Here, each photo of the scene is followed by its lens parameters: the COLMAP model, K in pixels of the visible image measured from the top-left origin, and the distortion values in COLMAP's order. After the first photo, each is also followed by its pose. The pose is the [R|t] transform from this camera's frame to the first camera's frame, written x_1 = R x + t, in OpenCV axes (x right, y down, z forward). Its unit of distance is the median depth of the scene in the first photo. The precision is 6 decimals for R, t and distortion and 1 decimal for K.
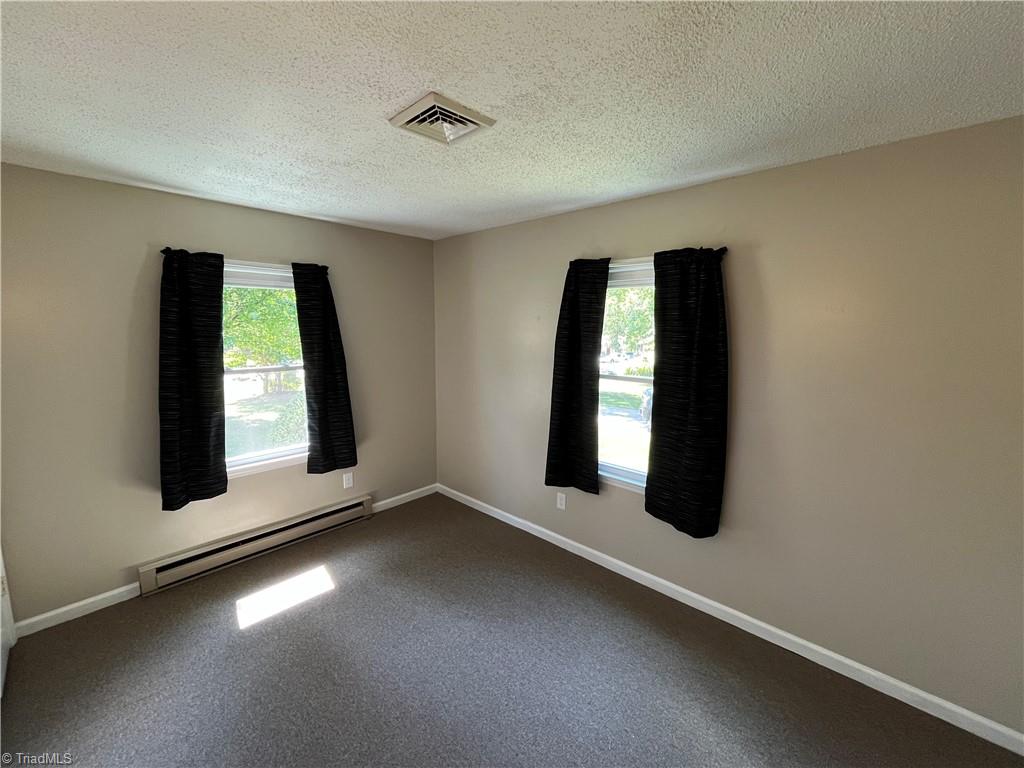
lens RADIAL K [[418.6, 0, 510.1], [0, 418.6, 379.6], [0, 0, 1]] dist [-0.001651, -0.001527]
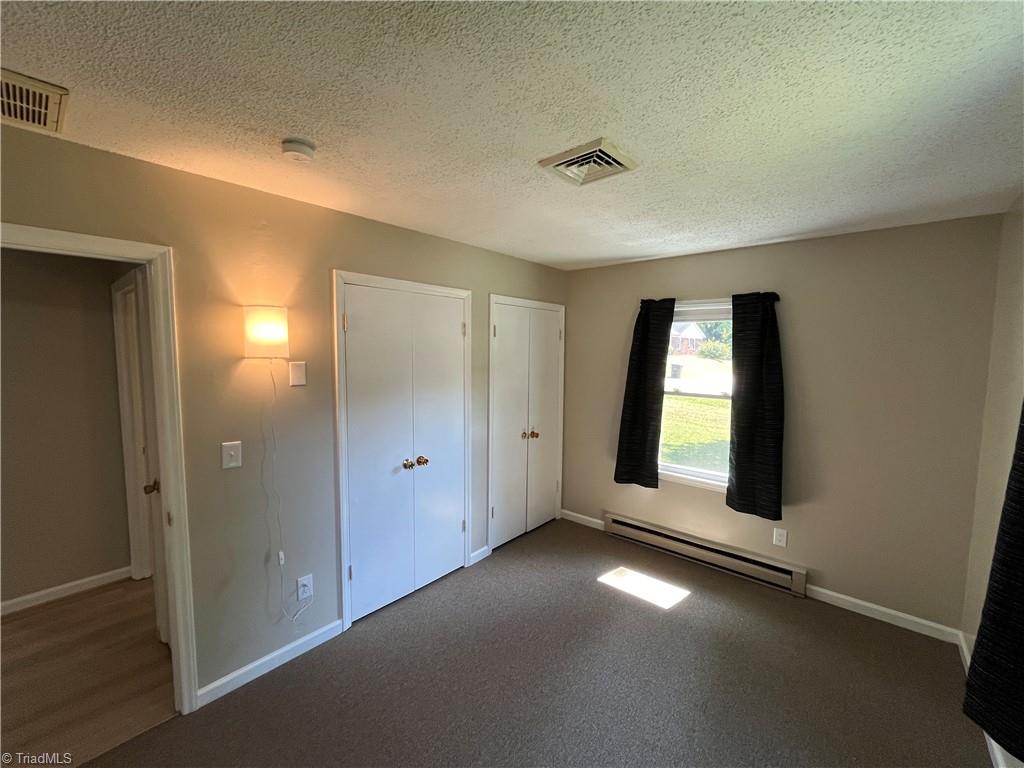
lens RADIAL K [[418.6, 0, 515.8], [0, 418.6, 382.8], [0, 0, 1]] dist [-0.001651, -0.001527]
pose [[0.046053, 0.079533, -0.995768, 0.472716], [-0.137360, 0.987861, 0.072549, -0.066590], [0.989450, 0.133437, 0.056419, 0.432045]]
